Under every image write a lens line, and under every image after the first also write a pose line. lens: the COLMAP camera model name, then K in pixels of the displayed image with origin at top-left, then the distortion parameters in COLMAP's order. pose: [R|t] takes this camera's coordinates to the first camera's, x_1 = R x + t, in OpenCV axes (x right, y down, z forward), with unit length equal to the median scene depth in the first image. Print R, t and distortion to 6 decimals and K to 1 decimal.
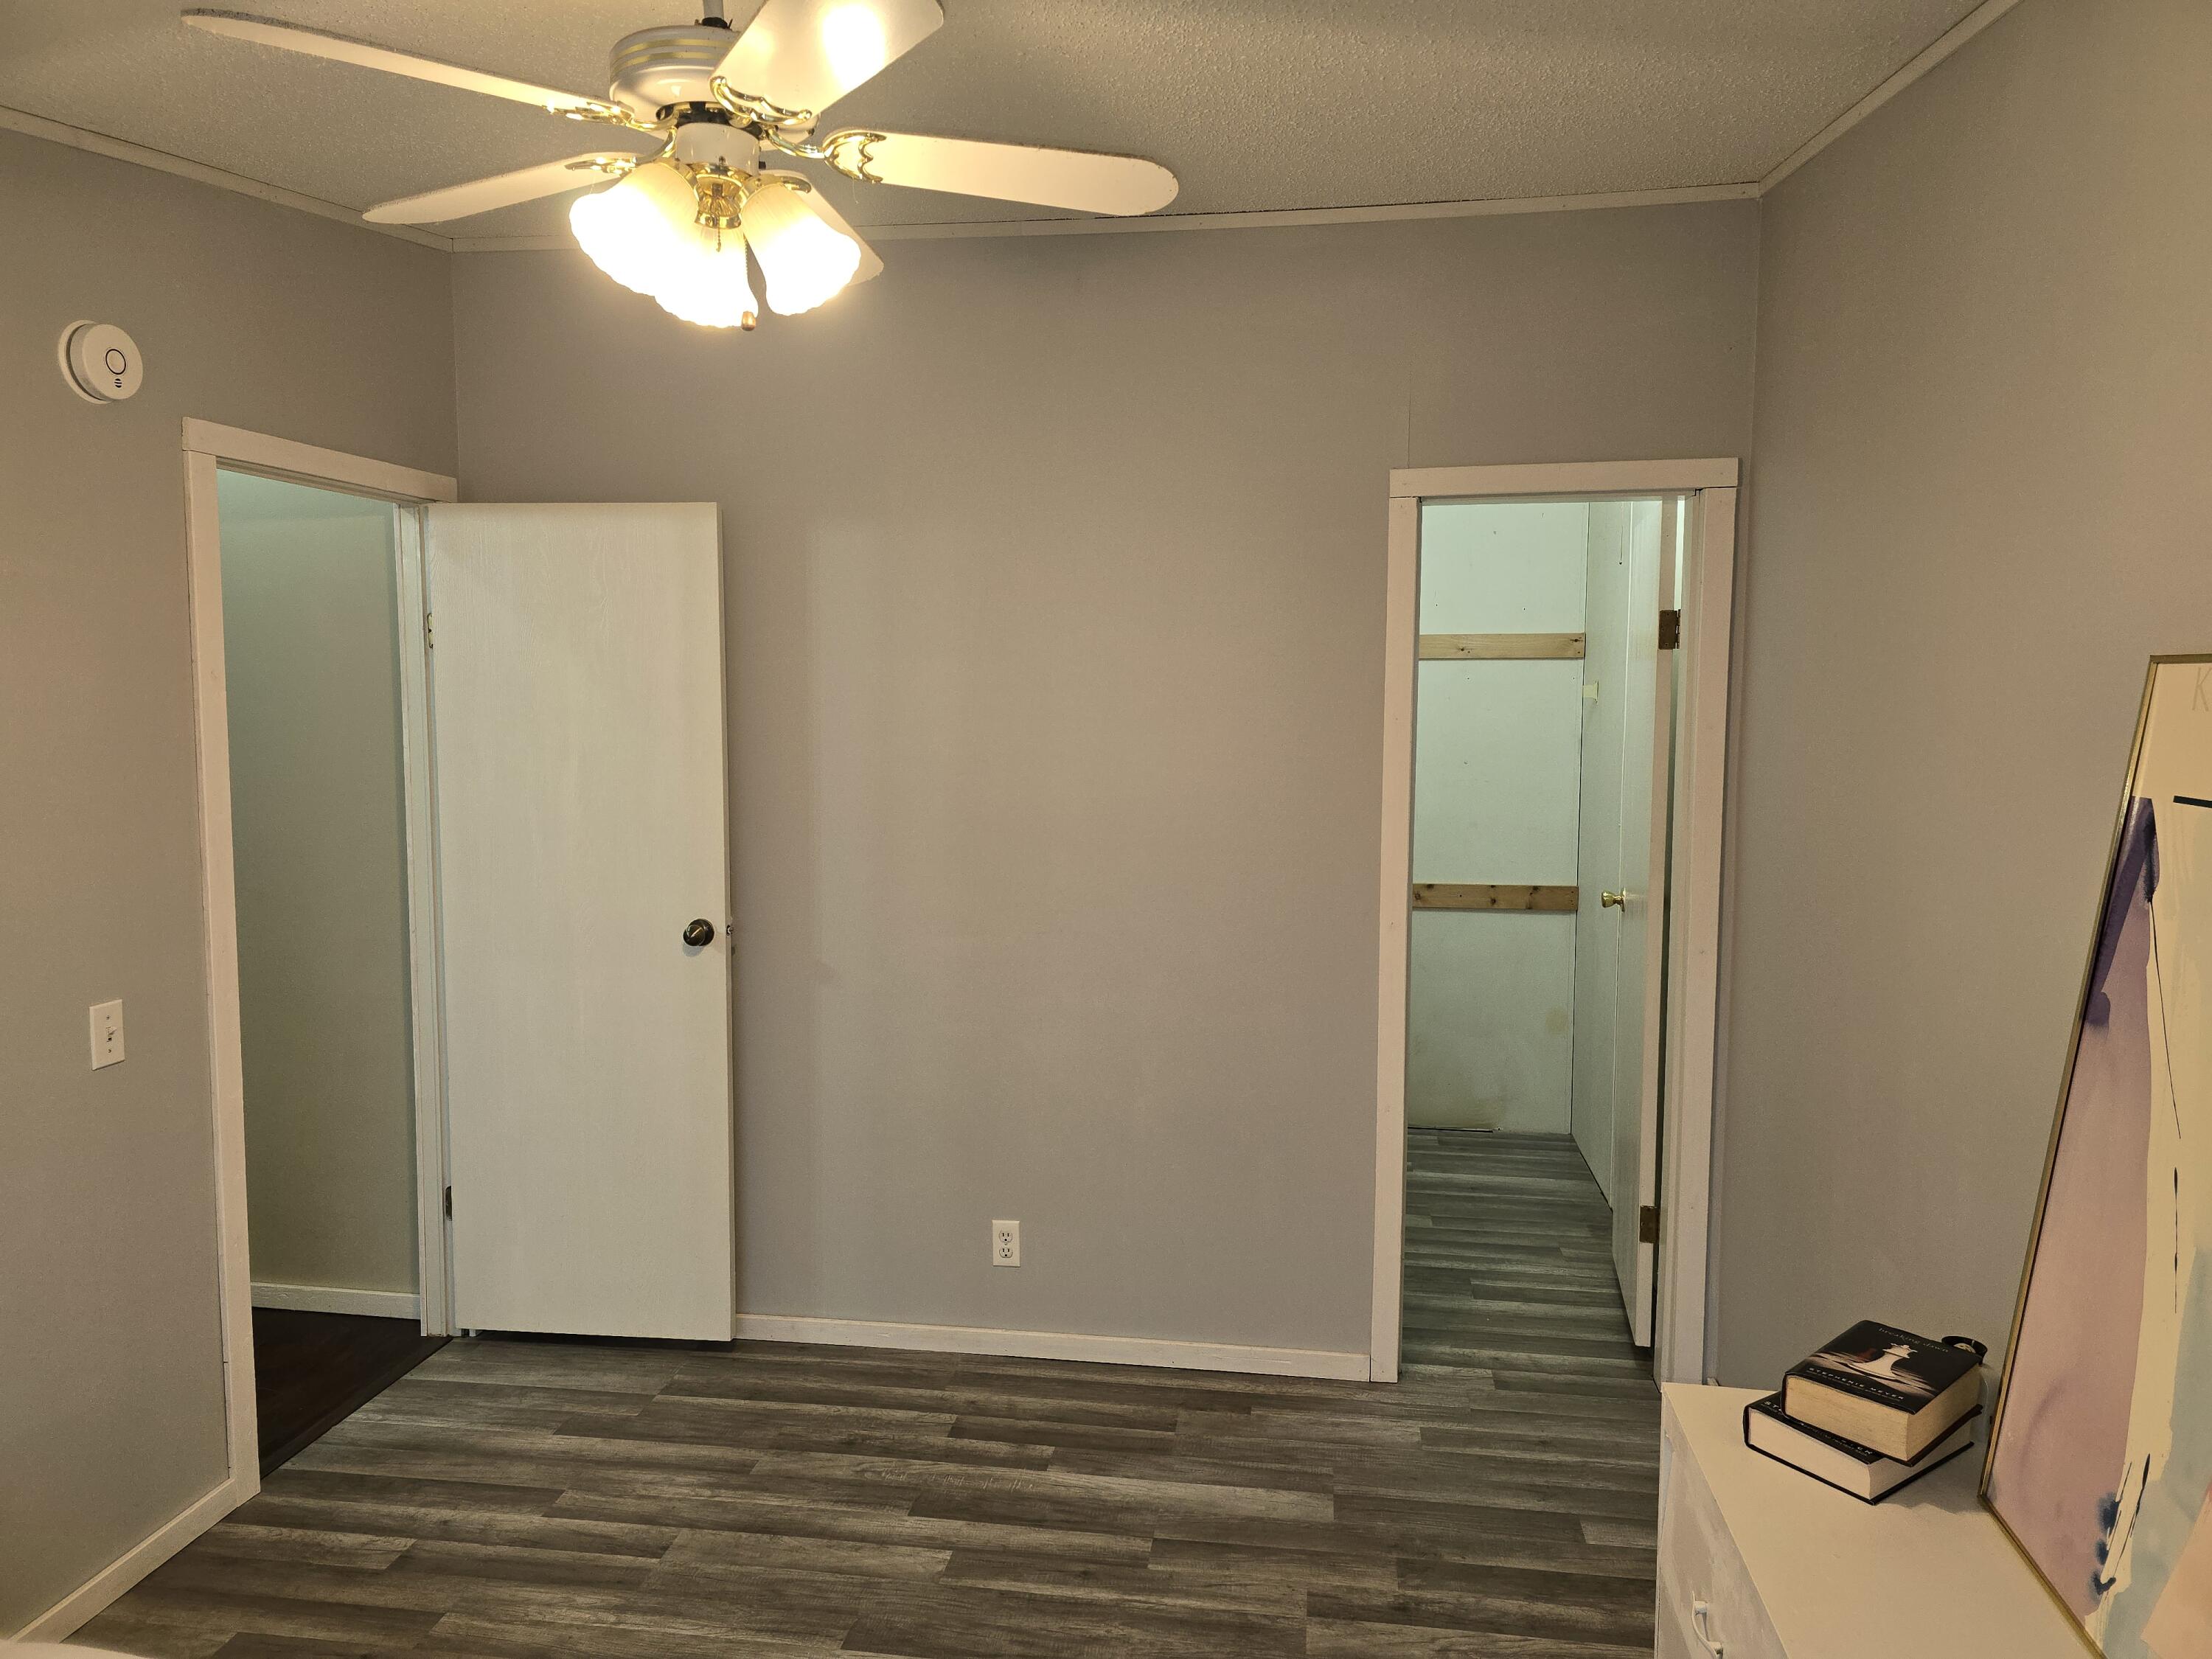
lens RADIAL K [[1458.2, 0, 1099.2], [0, 1458.2, 829.7], [0, 0, 1]] dist [0.057491, -0.056744]
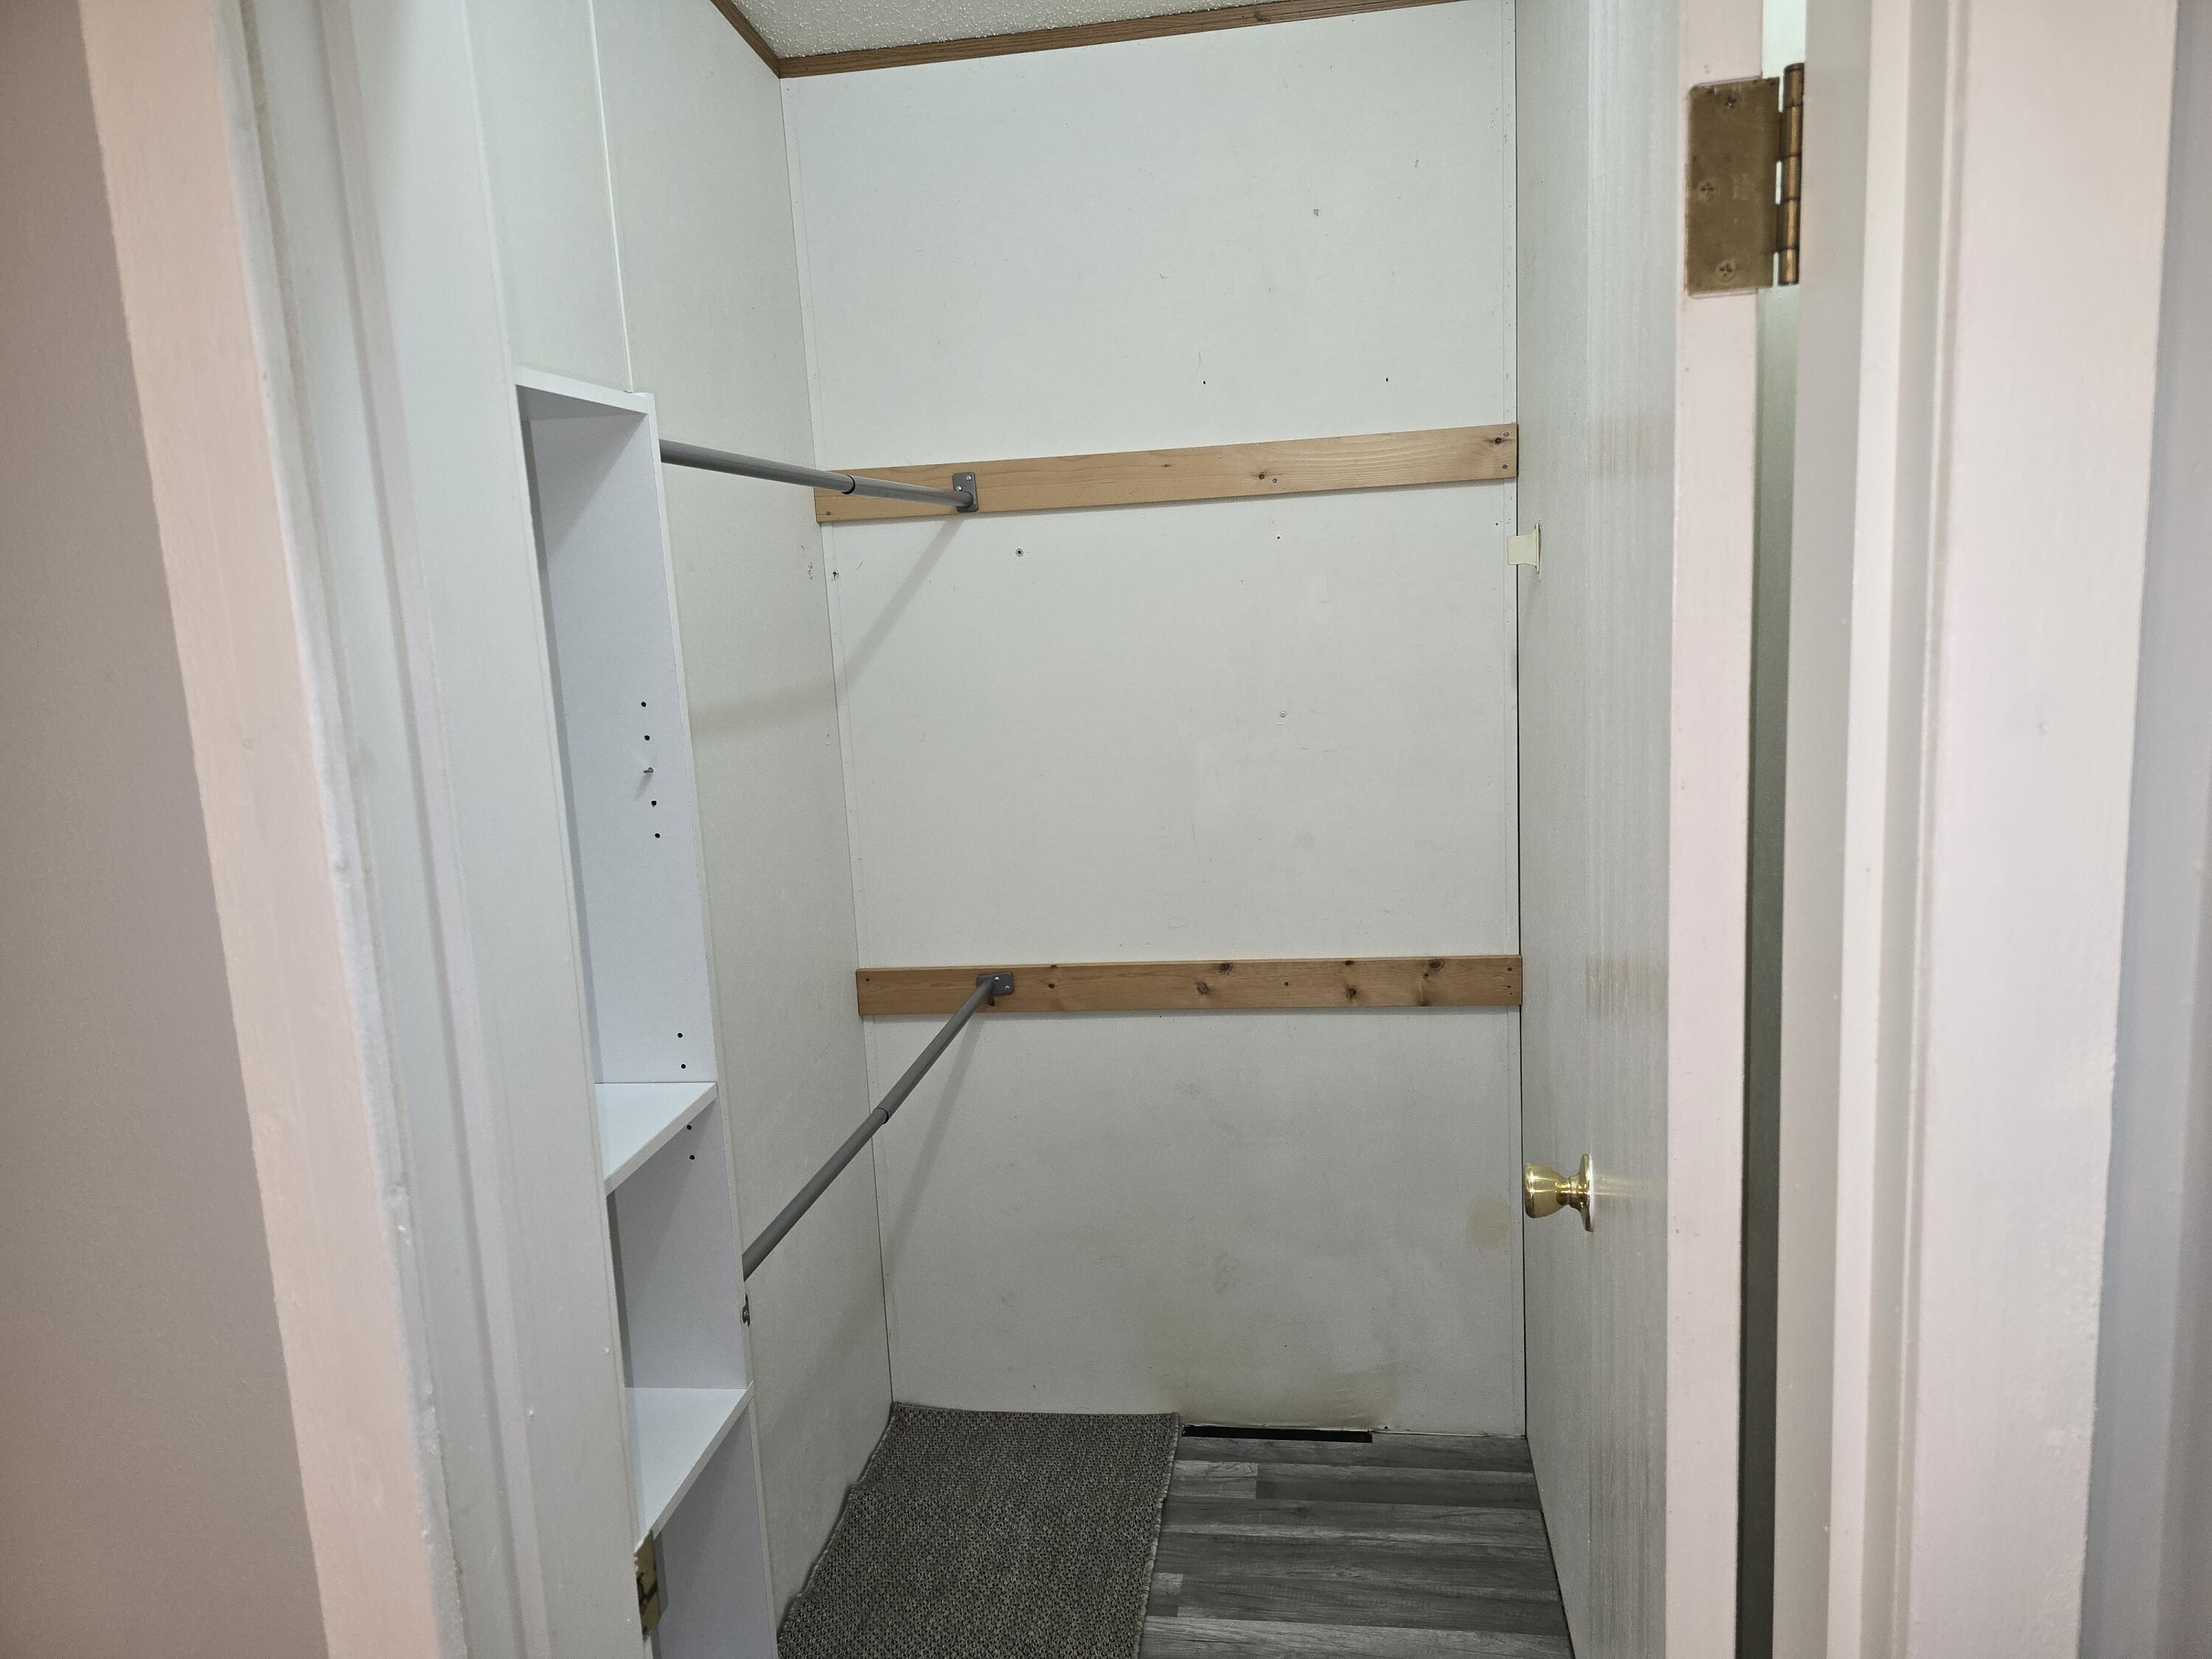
lens RADIAL K [[1458.2, 0, 1099.2], [0, 1458.2, 829.7], [0, 0, 1]] dist [0.057491, -0.056744]
pose [[0.998435, -0.054085, -0.014218, 0.196119], [0.055045, 0.995344, 0.079122, -0.049258], [0.009872, -0.079781, 0.996764, 0.517635]]
